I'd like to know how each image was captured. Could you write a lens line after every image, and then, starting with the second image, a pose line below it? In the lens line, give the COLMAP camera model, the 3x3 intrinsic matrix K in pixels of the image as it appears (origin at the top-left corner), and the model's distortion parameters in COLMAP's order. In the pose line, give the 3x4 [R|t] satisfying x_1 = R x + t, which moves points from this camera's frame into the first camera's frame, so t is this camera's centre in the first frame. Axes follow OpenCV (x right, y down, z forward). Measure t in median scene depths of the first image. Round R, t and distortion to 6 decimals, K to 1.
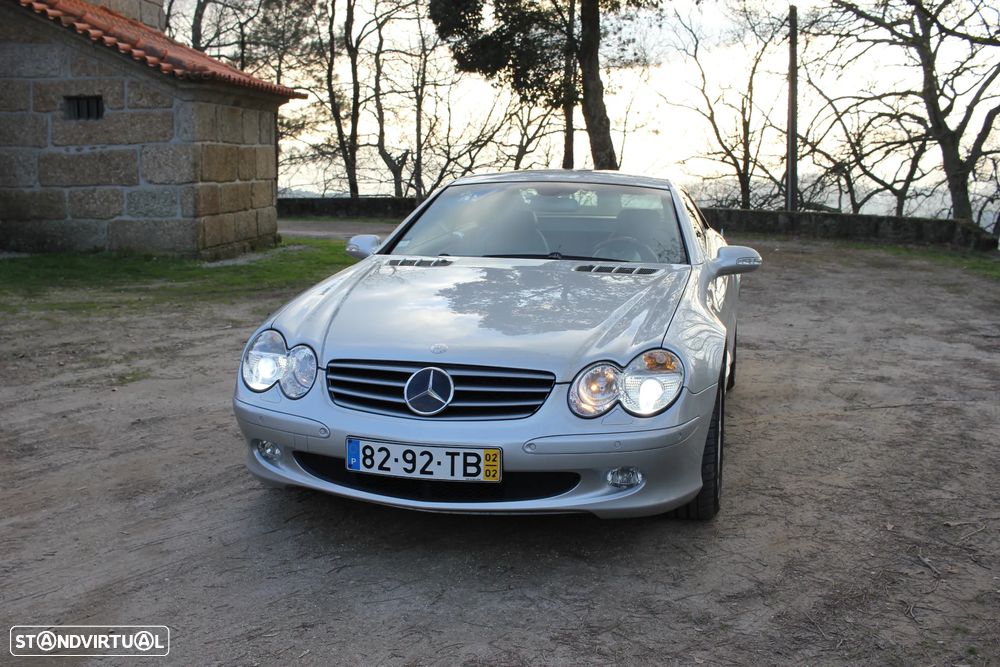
lens RADIAL K [[1118.3, 0, 502.4], [0, 1118.3, 330.0], [0, 0, 1]] dist [-0.082320, 0.000000]
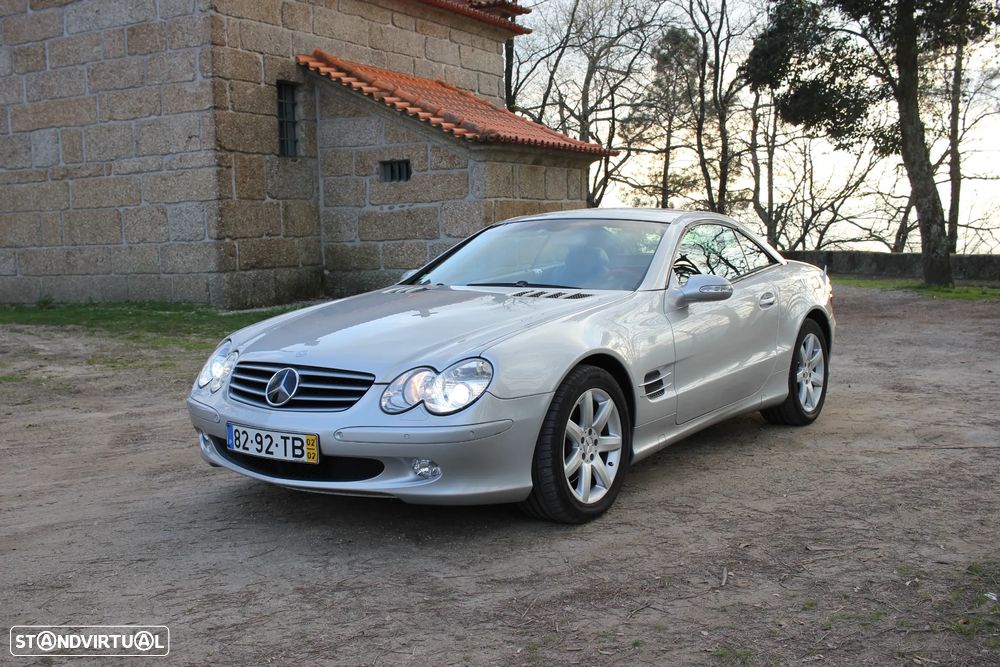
lens RADIAL K [[1118.3, 0, 497.9], [0, 1118.3, 338.4], [0, 0, 1]] dist [-0.082320, 0.000000]
pose [[0.923674, 0.013149, -0.382955, 0.158460], [-0.030243, 0.998795, -0.038650, 0.010835], [0.381985, 0.047282, 0.922958, -0.007647]]
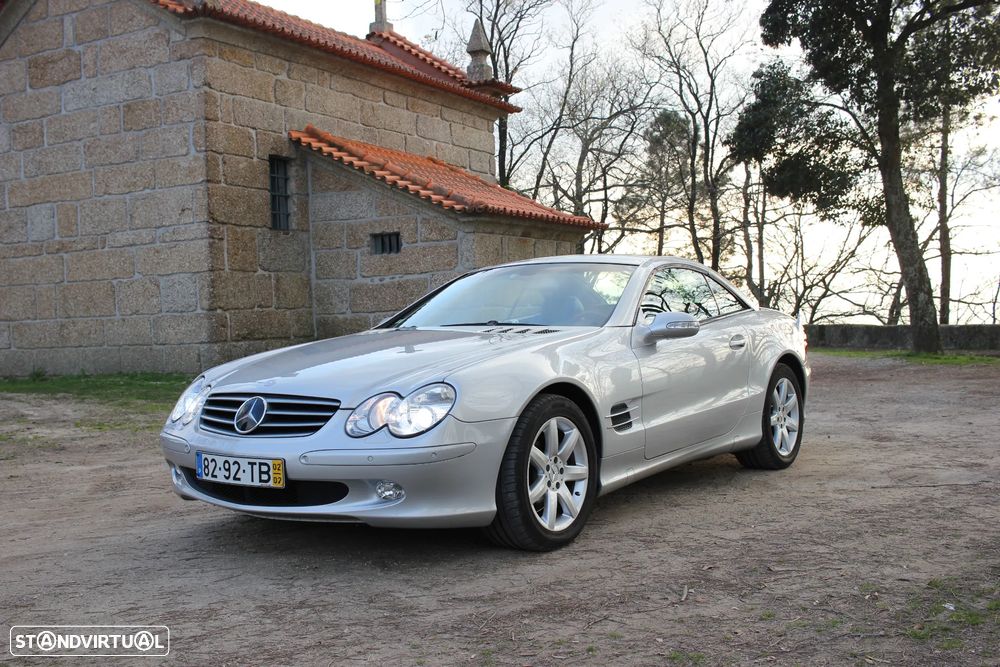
lens RADIAL K [[1118.3, 0, 497.4], [0, 1118.3, 338.2], [0, 0, 1]] dist [-0.082320, 0.000000]
pose [[0.923477, -0.023122, -0.382957, 0.170060], [-0.022981, 0.993056, -0.115376, 0.027467], [0.382966, 0.115348, 0.916533, -0.008040]]
